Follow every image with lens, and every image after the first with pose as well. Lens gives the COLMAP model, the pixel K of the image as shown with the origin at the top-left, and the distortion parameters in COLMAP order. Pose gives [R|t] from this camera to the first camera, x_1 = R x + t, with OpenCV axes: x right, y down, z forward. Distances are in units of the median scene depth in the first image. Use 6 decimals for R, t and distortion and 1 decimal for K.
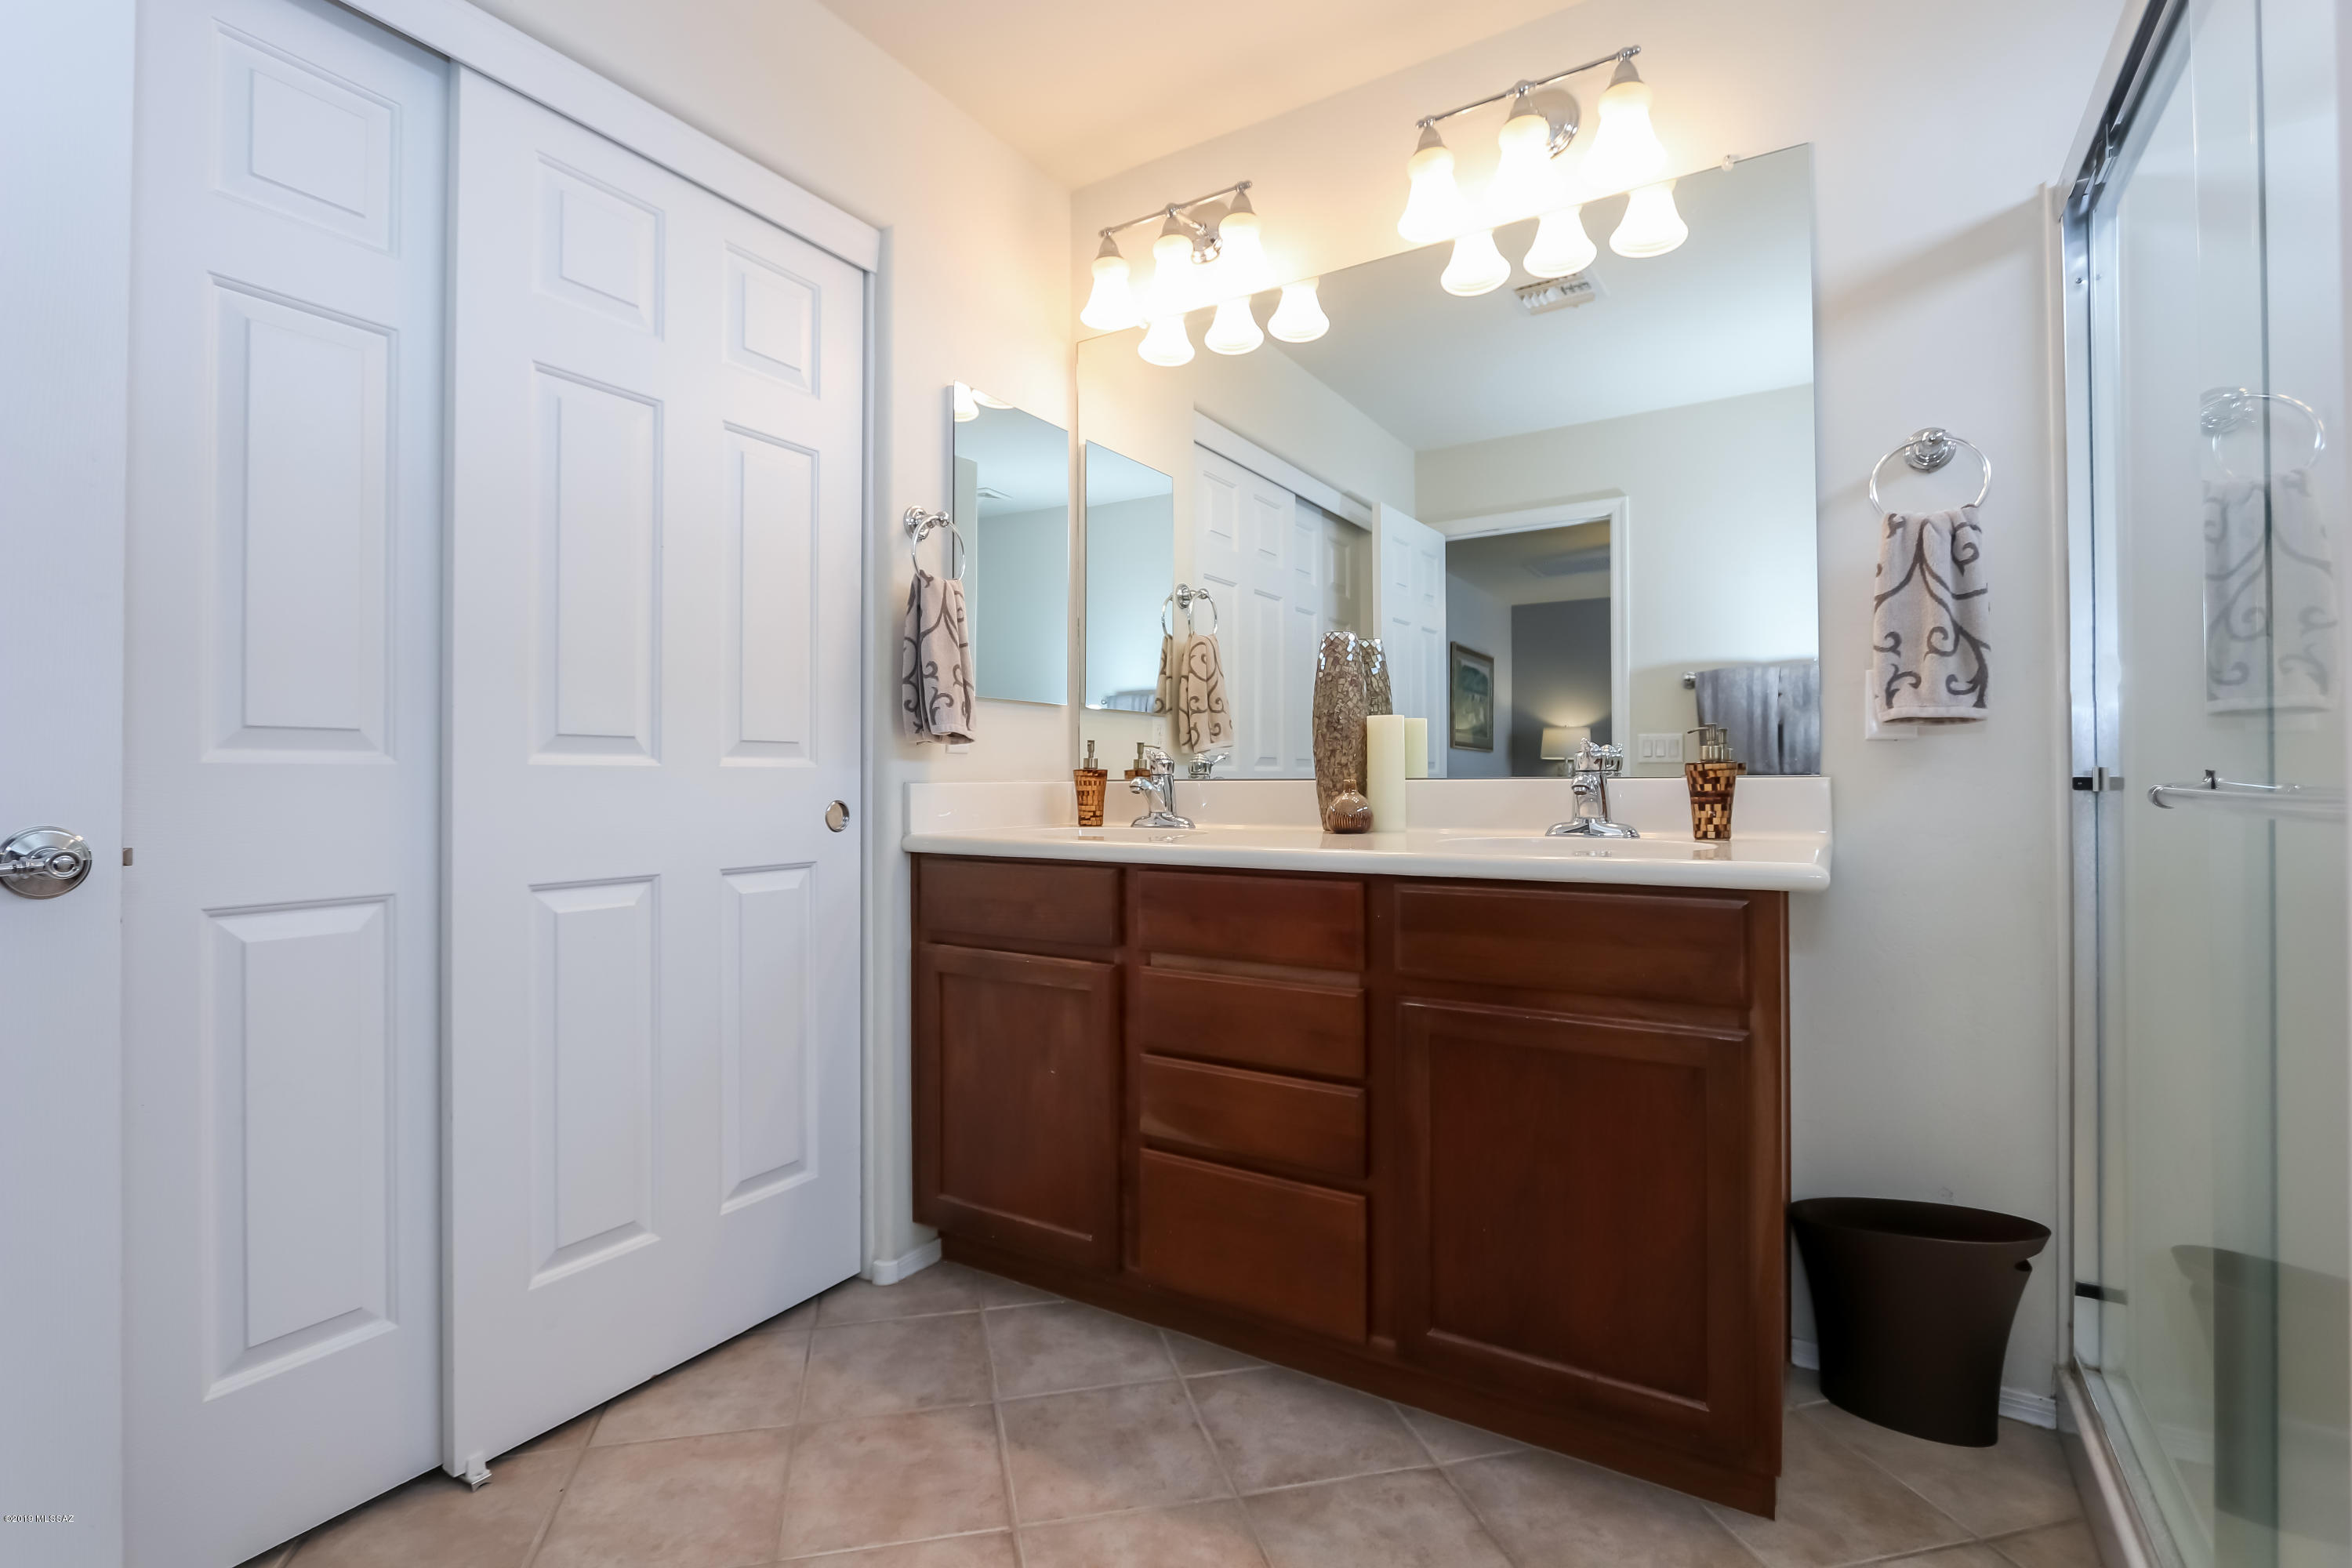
lens RADIAL K [[1086.2, 0, 1139.1], [0, 1086.2, 767.4], [0, 0, 1]] dist [-0.015858, 0.001518]
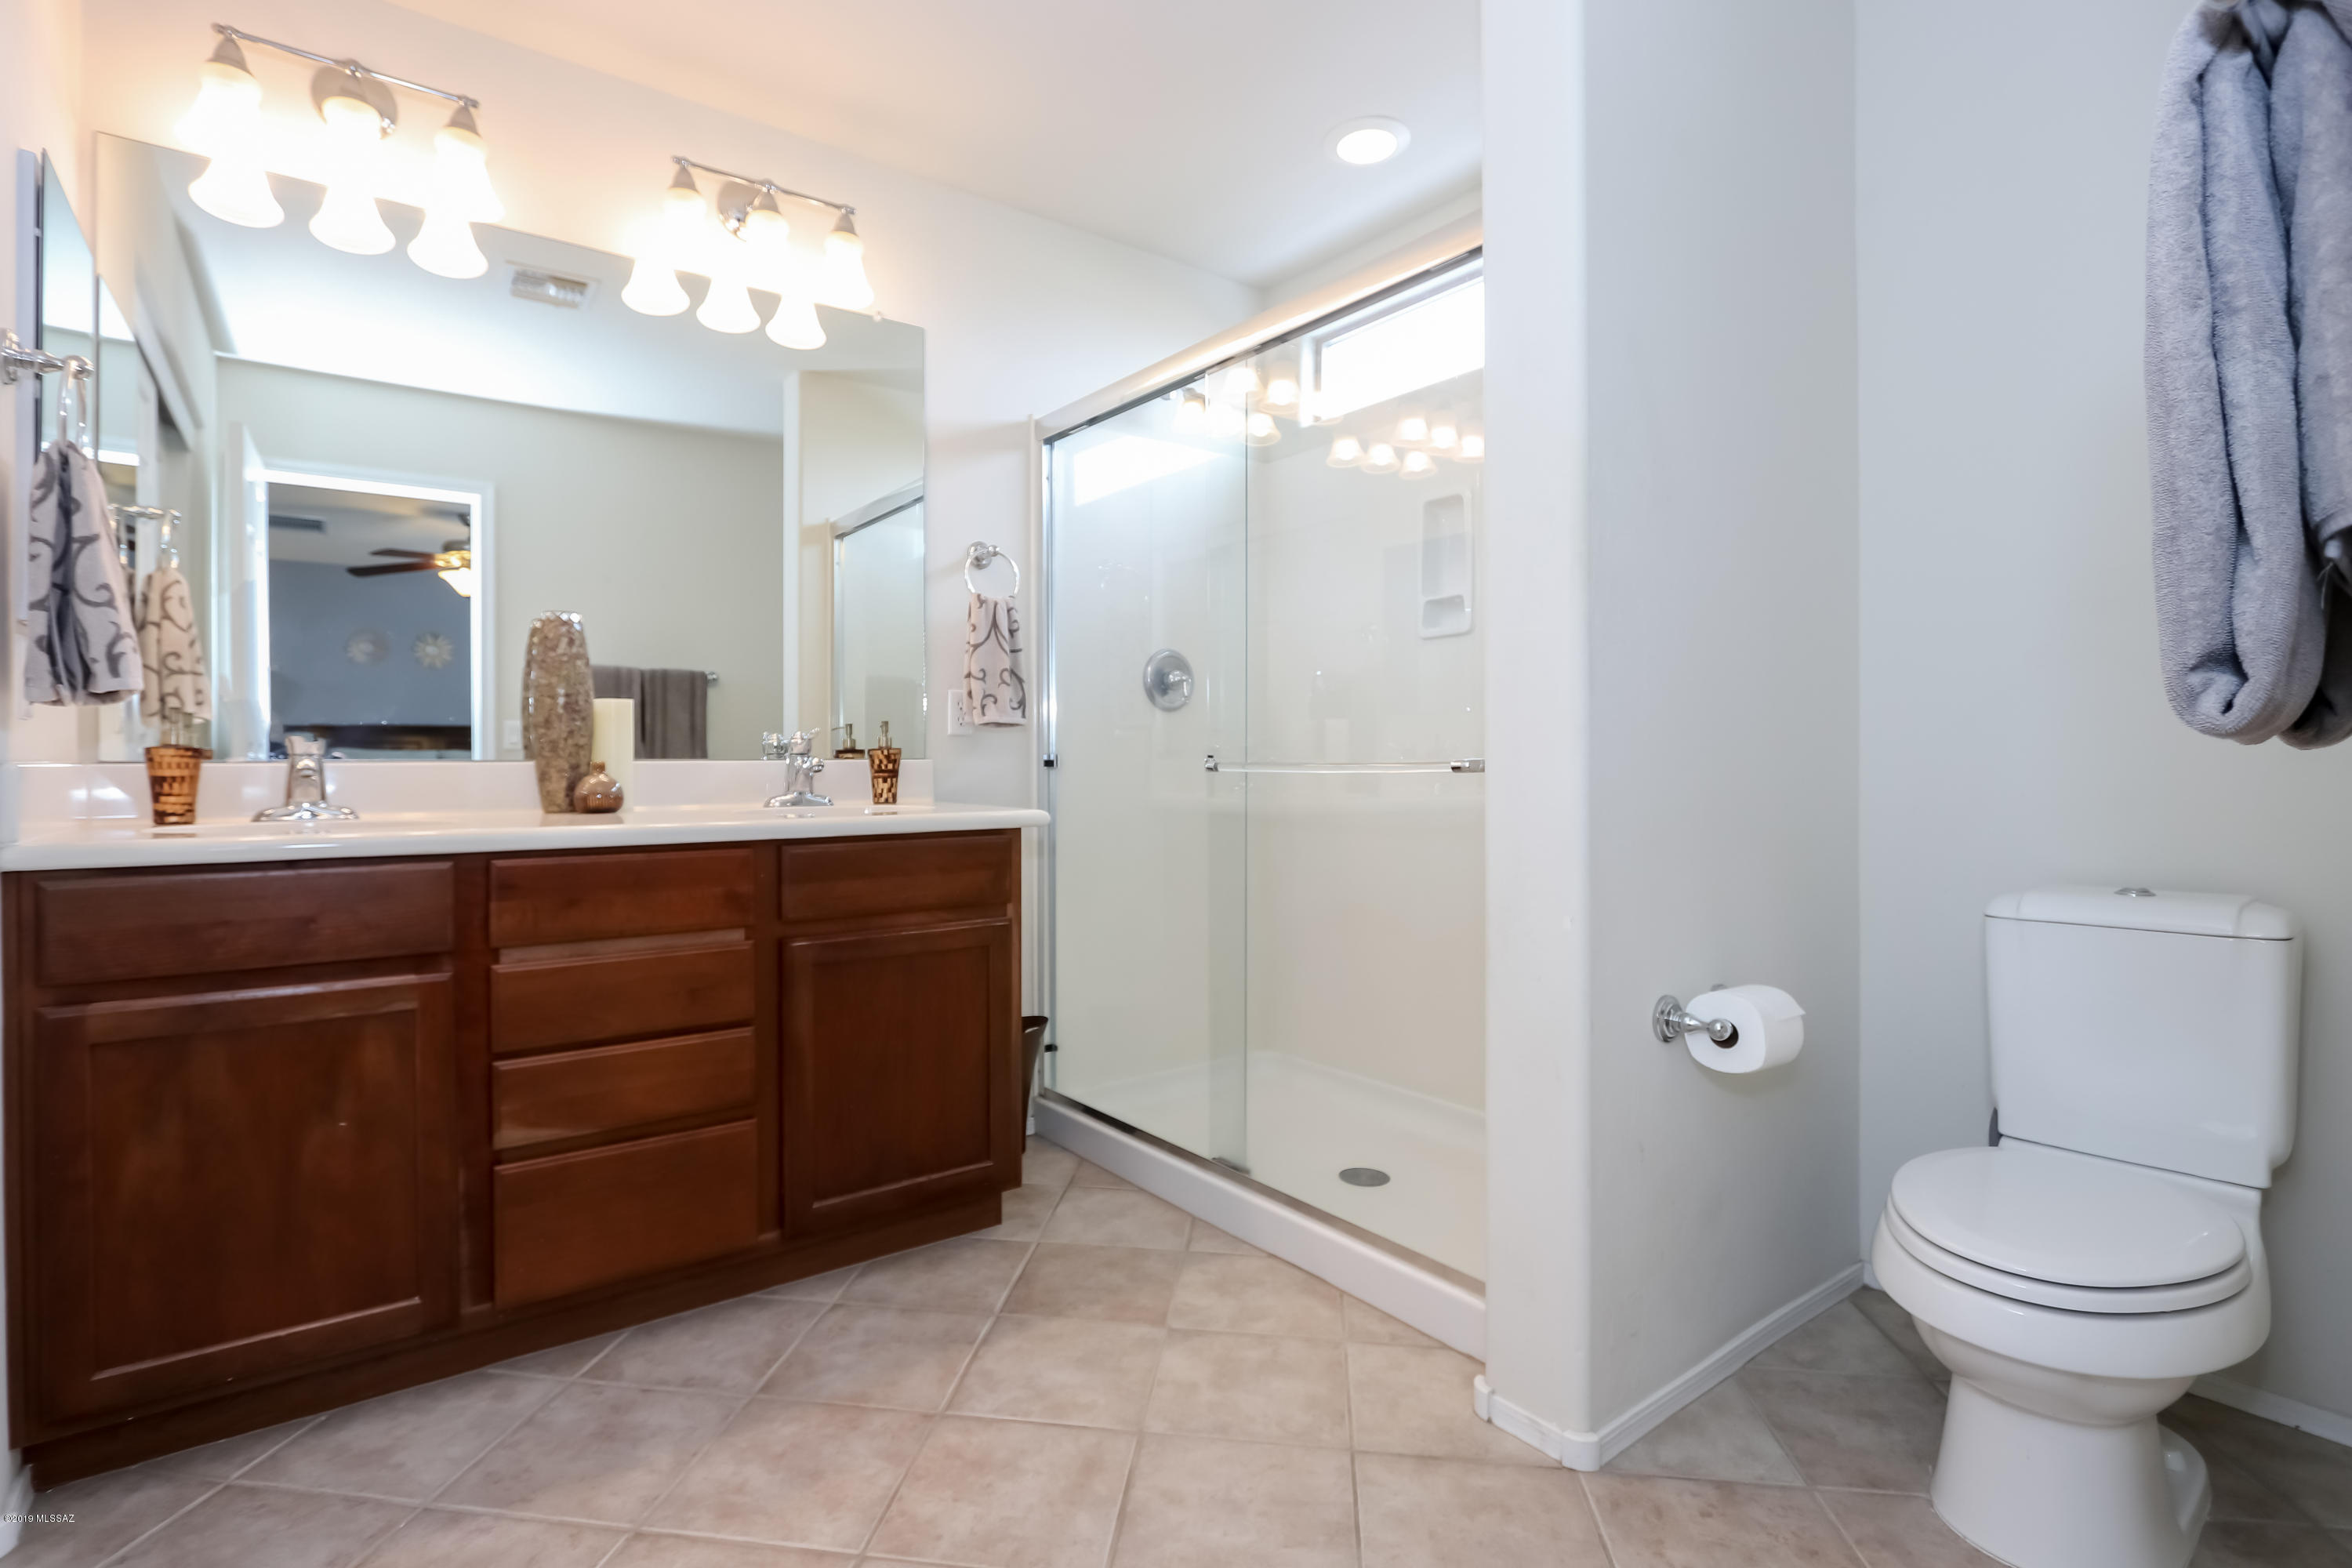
lens RADIAL K [[1111.6, 0, 1136.9], [0, 1111.6, 768.6], [0, 0, 1]] dist [-0.016878, 0.002004]
pose [[0.353883, -0.002702, 0.935286, -0.744254], [-0.006429, 0.999965, 0.005321, 0.012373], [-0.935268, -0.007896, 0.353853, 0.197704]]
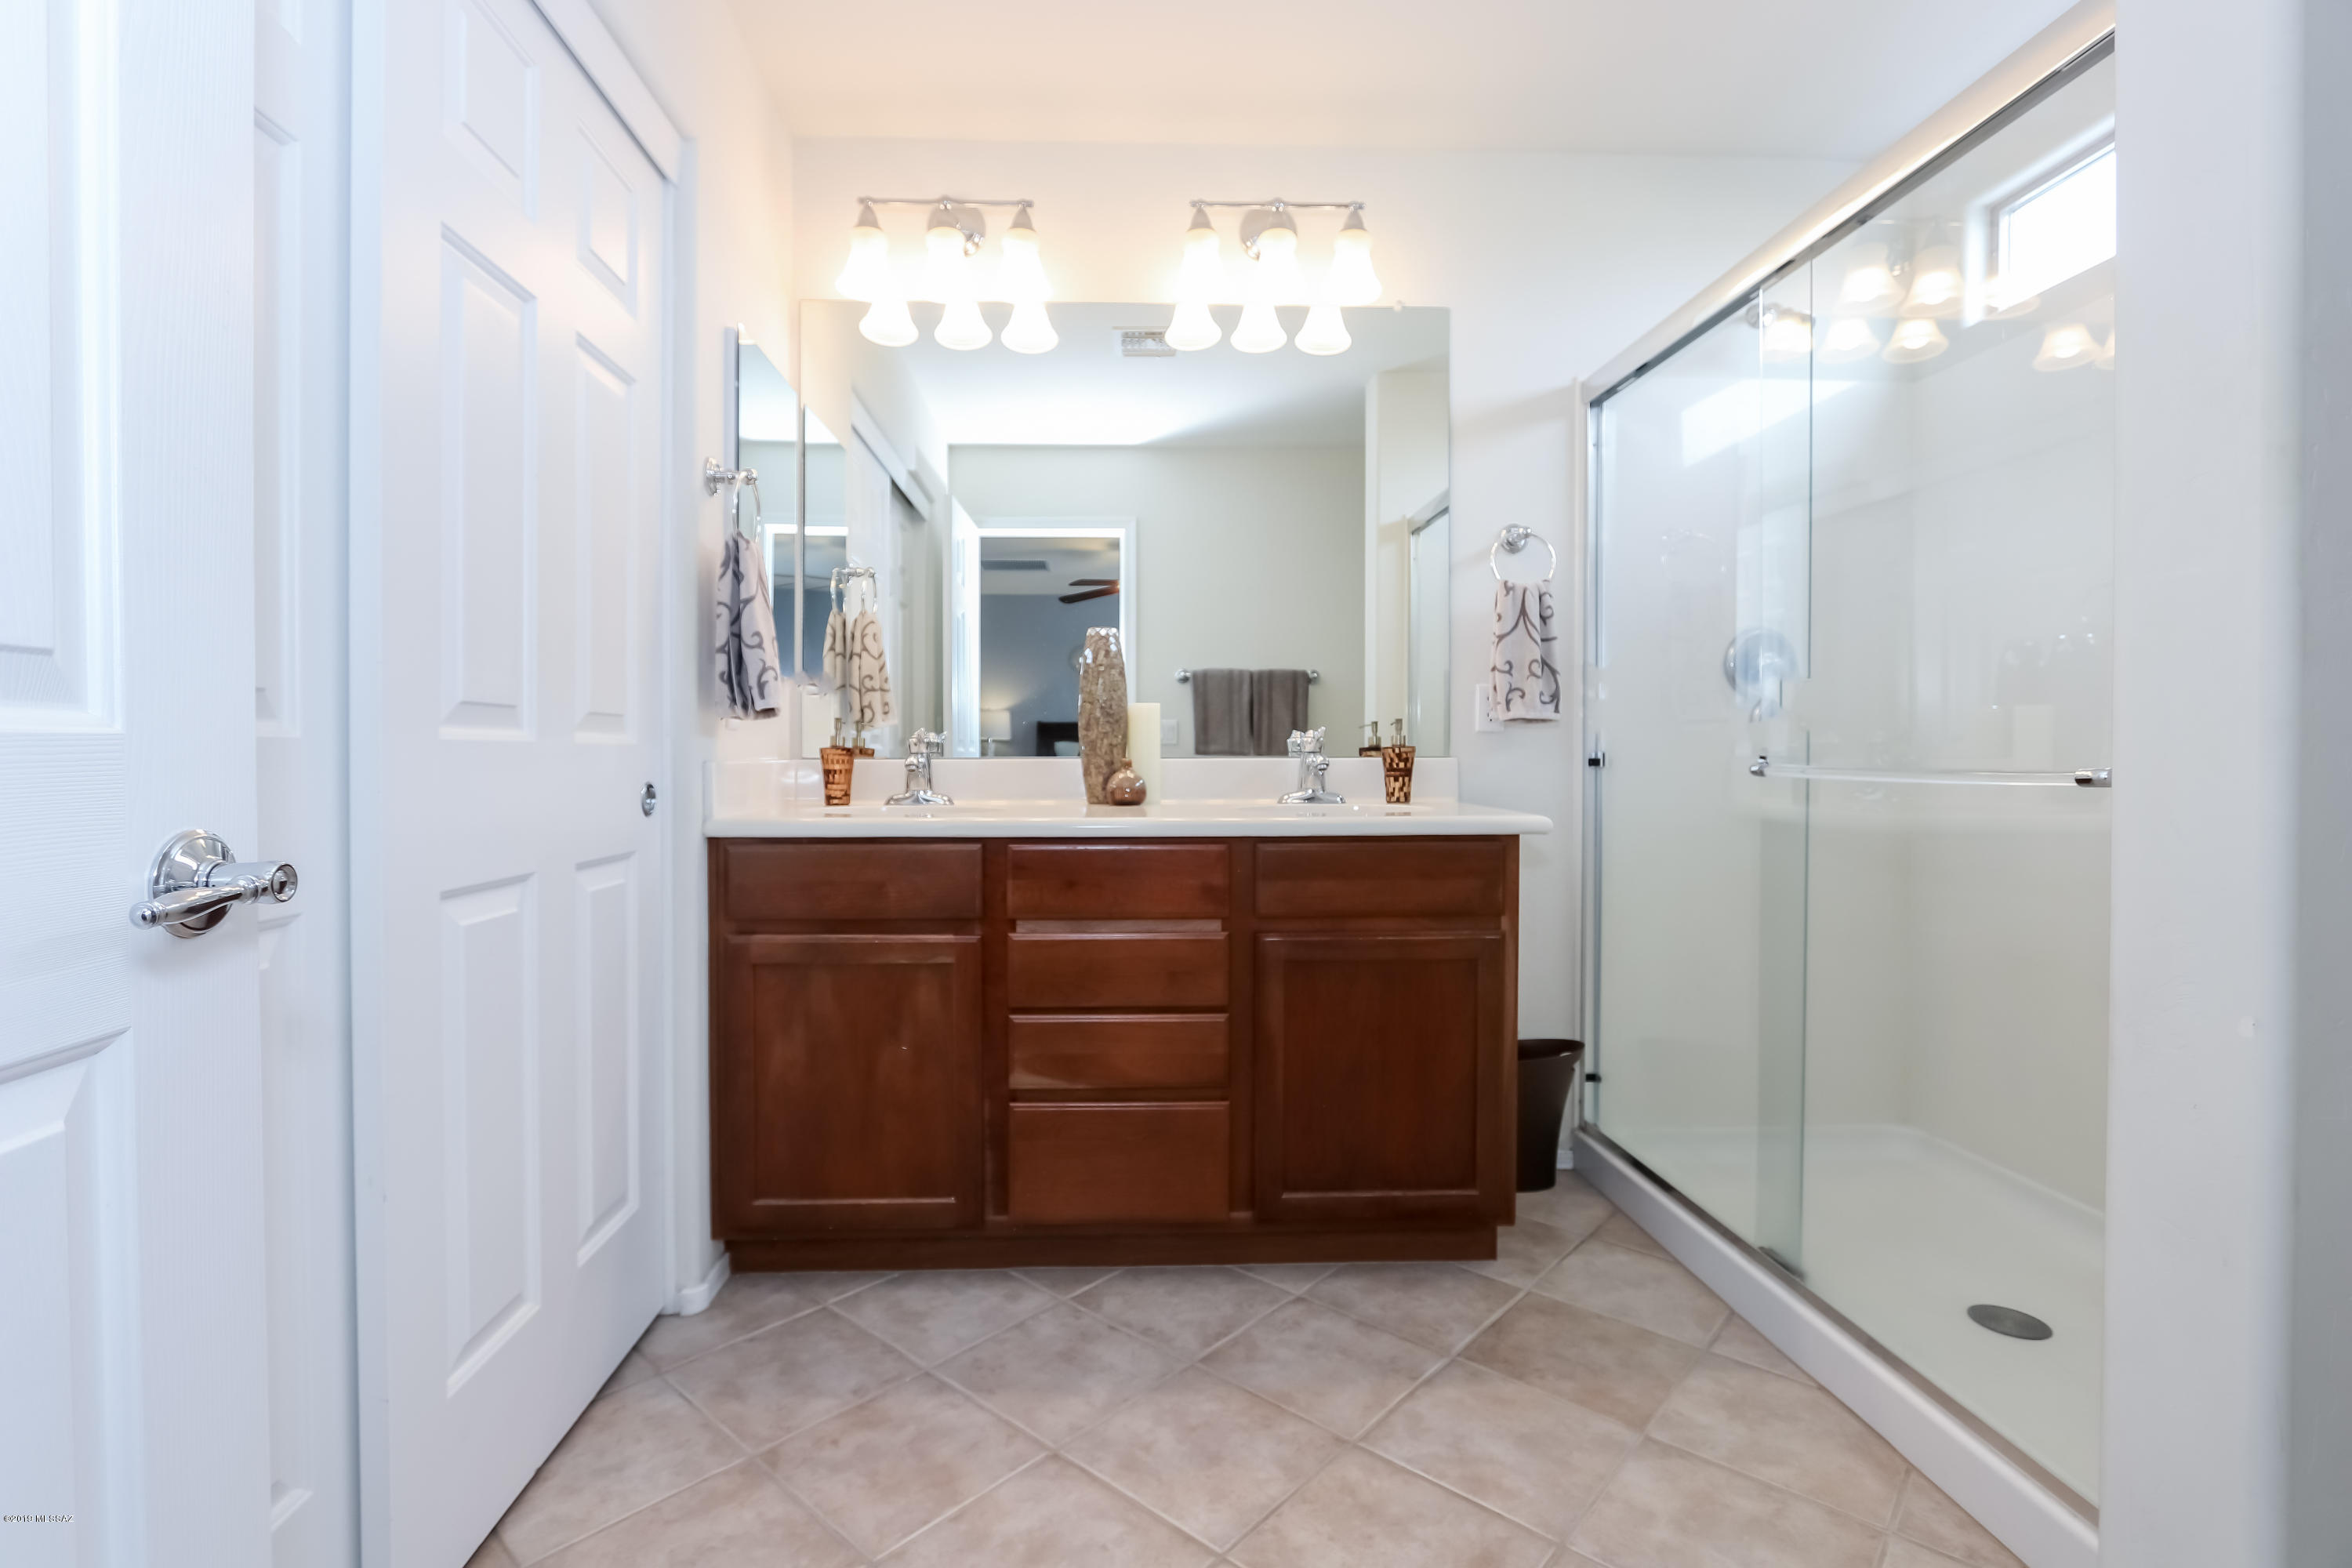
lens RADIAL K [[1086.2, 0, 1139.1], [0, 1086.2, 767.4], [0, 0, 1]] dist [-0.015858, 0.001518]
pose [[0.817996, -0.003635, 0.575212, -0.566918], [-0.008854, 0.999782, 0.018910, -0.001682], [-0.575156, -0.020561, 0.817786, 0.064543]]
